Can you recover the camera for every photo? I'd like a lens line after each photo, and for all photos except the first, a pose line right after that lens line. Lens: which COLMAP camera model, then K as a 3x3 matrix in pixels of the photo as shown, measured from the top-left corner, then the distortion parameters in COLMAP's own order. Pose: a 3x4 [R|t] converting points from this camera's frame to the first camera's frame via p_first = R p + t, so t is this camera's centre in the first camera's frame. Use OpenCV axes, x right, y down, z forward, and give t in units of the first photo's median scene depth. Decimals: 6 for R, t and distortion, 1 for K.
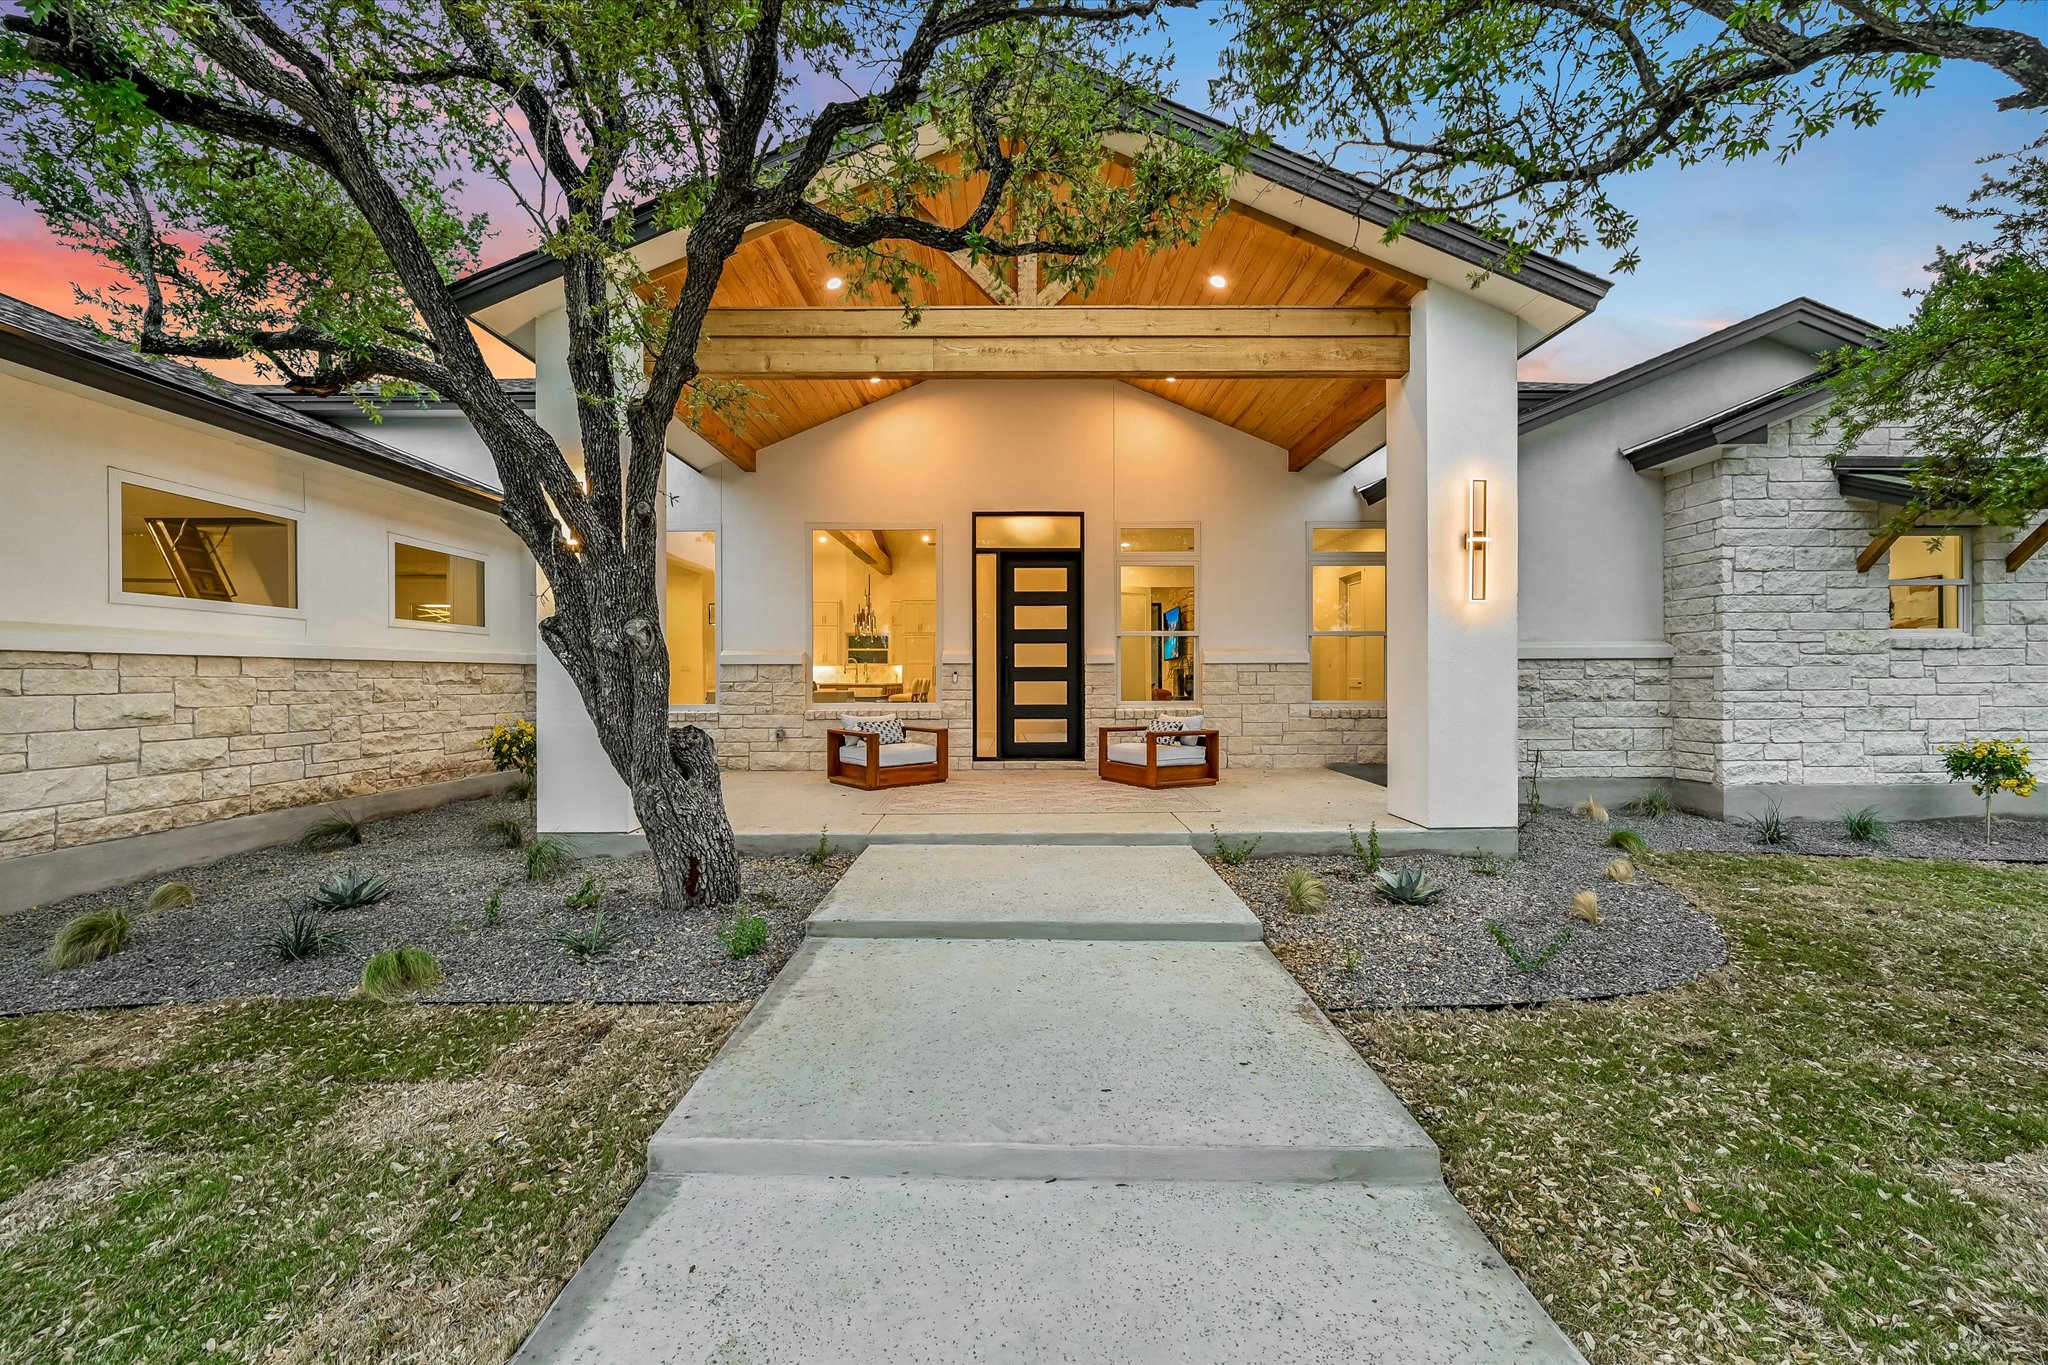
lens RADIAL K [[835.6, 0, 1015.0], [0, 835.6, 674.2], [0, 0, 1]] dist [-0.003513, -0.000123]
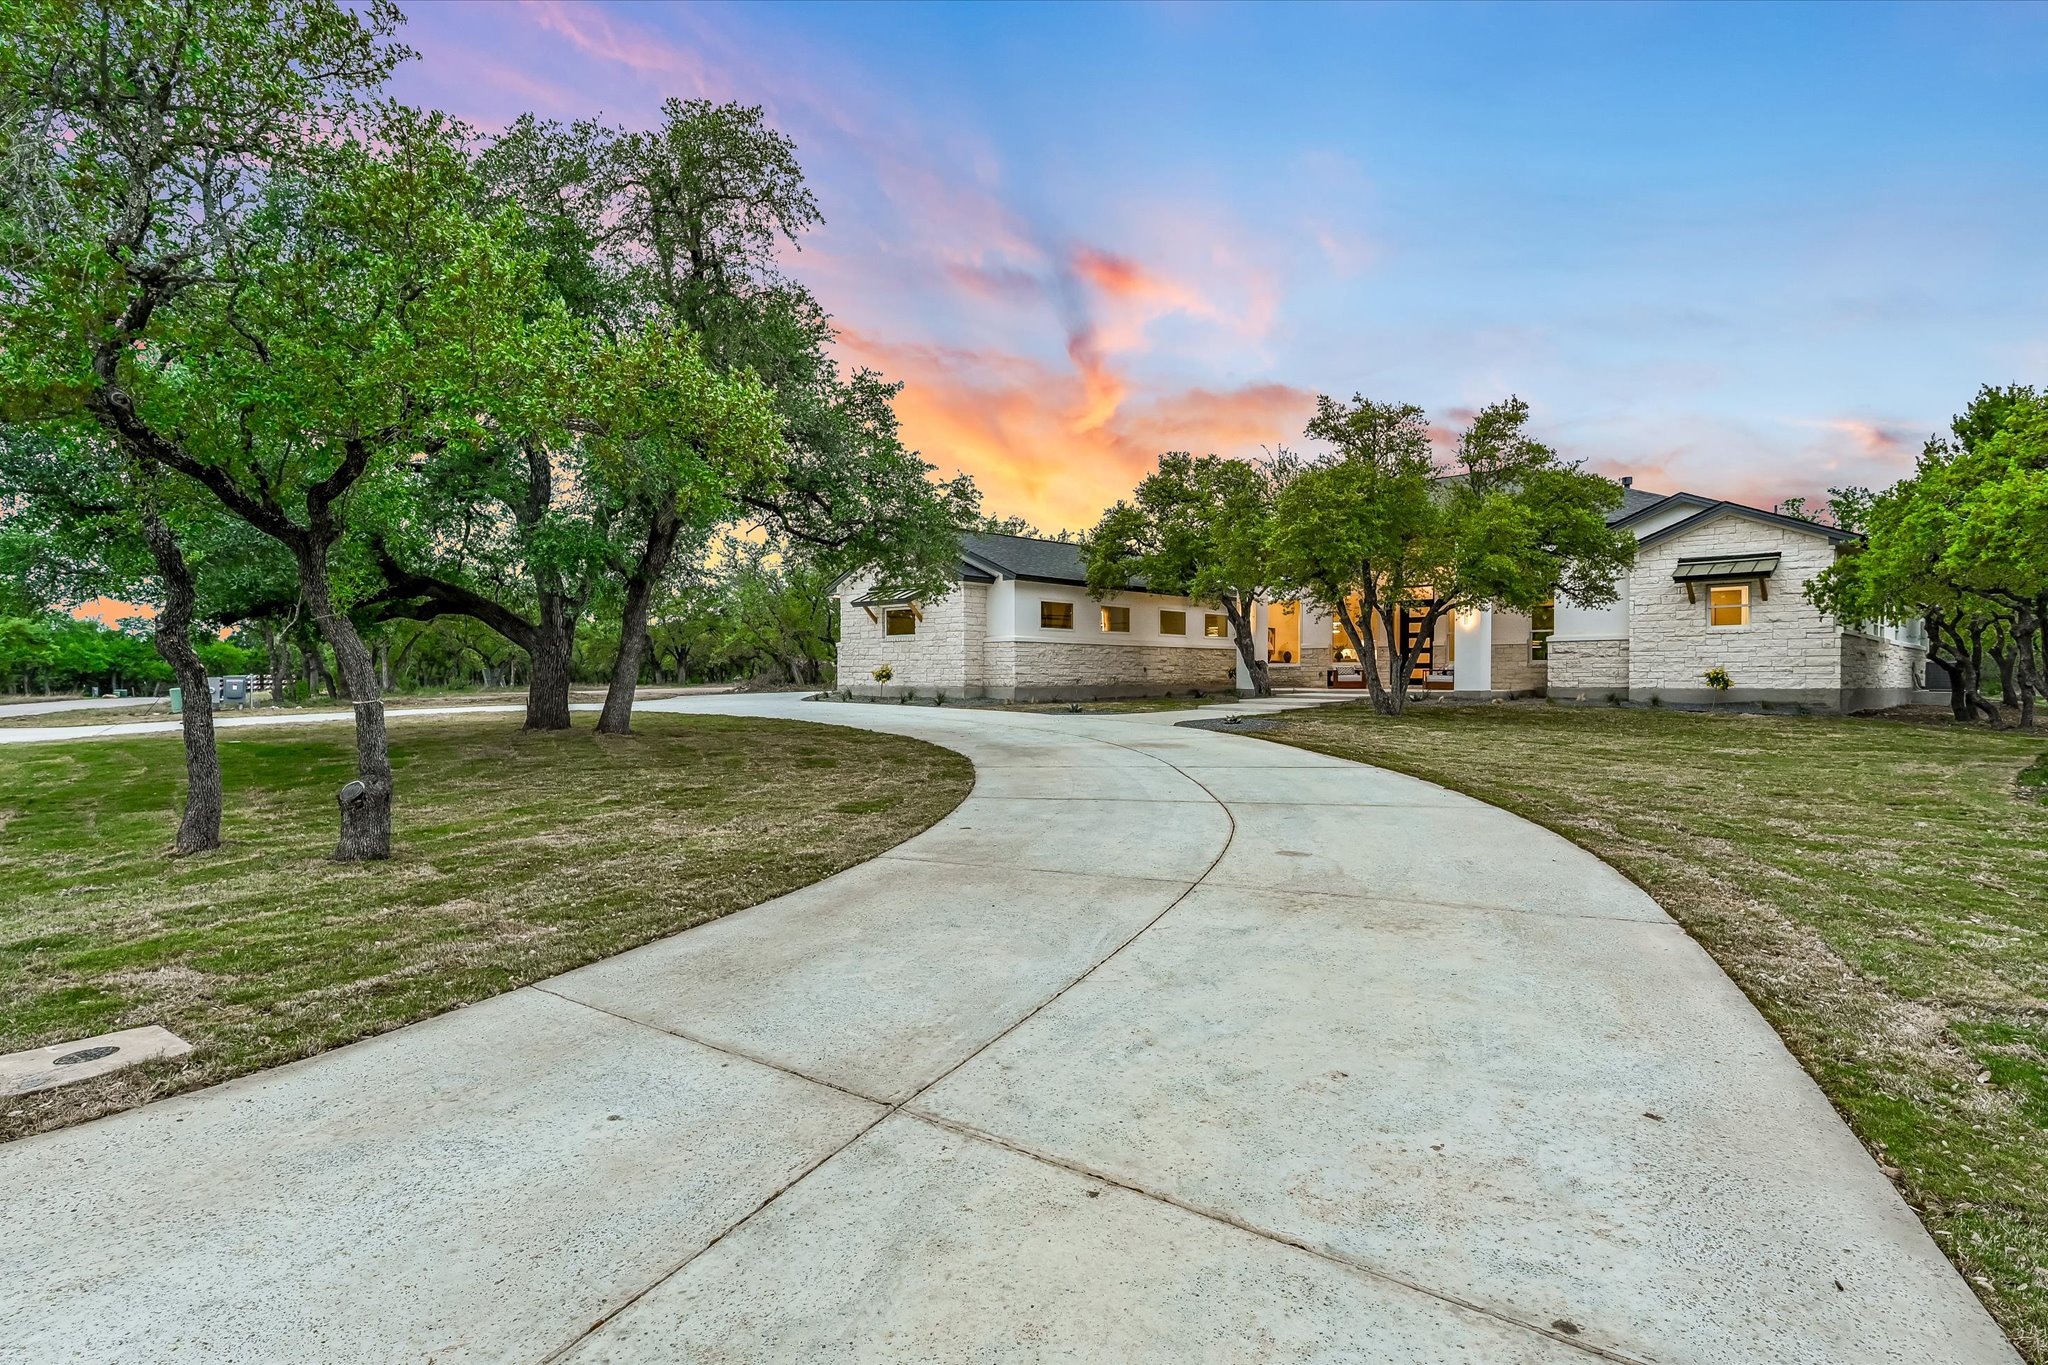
lens RADIAL K [[1020.0, 0, 1050.3], [0, 1020.0, 681.4], [0, 0, 1]] dist [0.012721, -0.000192]
pose [[0.728958, 0.005950, -0.684533, 1.494451], [0.004134, 0.999906, 0.013094, 0.054517], [0.684546, -0.012375, 0.728865, -2.227510]]
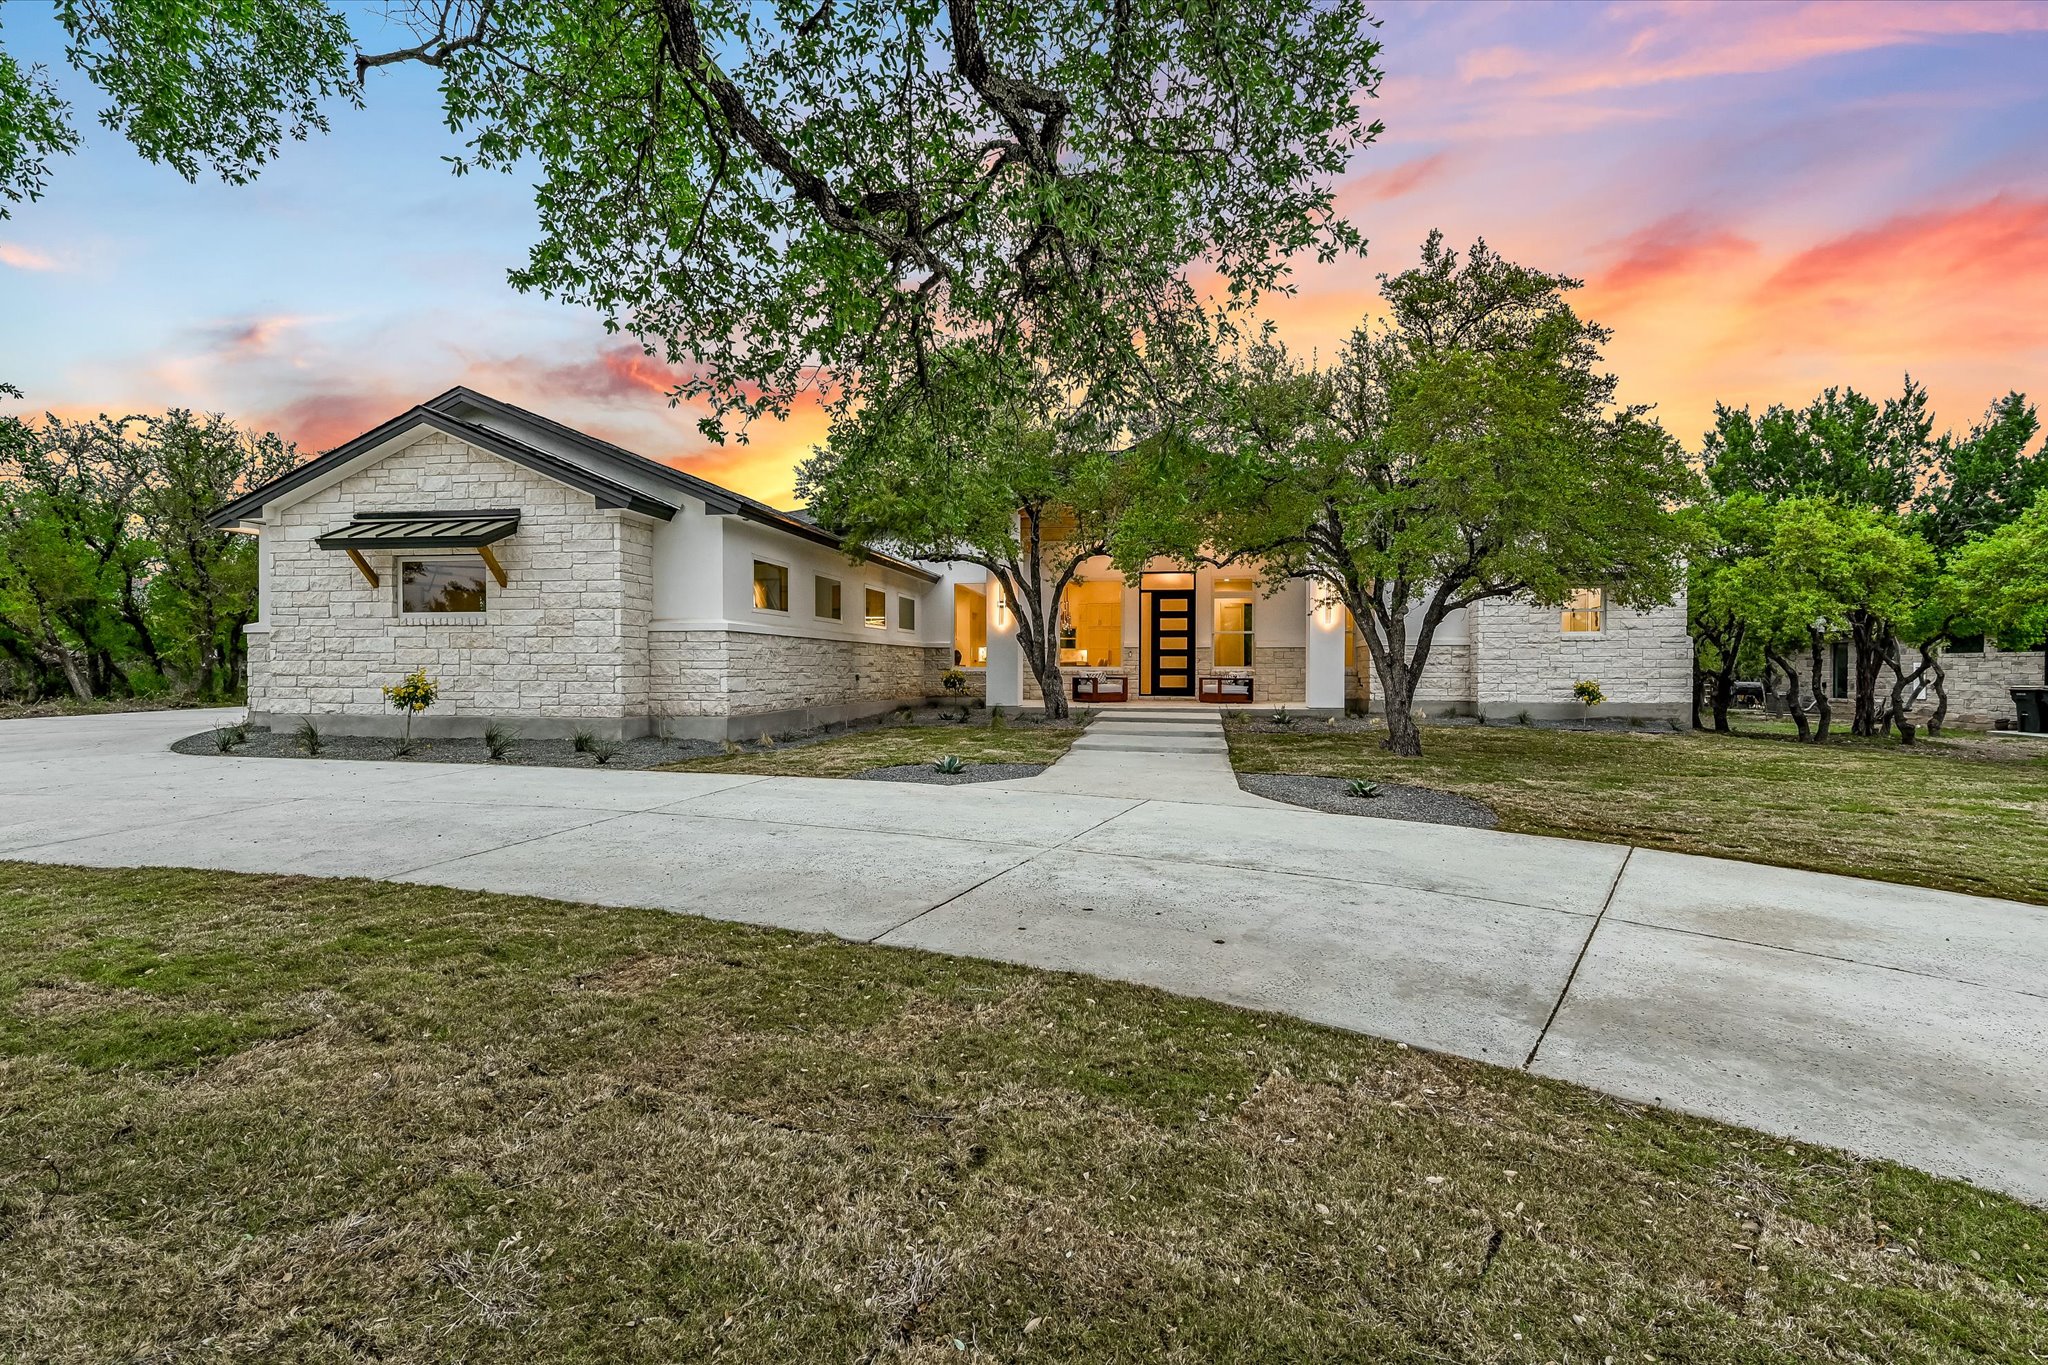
lens RADIAL K [[963.6, 0, 1017.6], [0, 963.6, 676.6], [0, 0, 1]] dist [-0.003794, -0.000388]
pose [[0.985078, 0.005686, -0.172017, 0.069036], [-0.002601, 0.999832, 0.018158, 0.018533], [0.172091, -0.017439, 0.984927, -1.516858]]
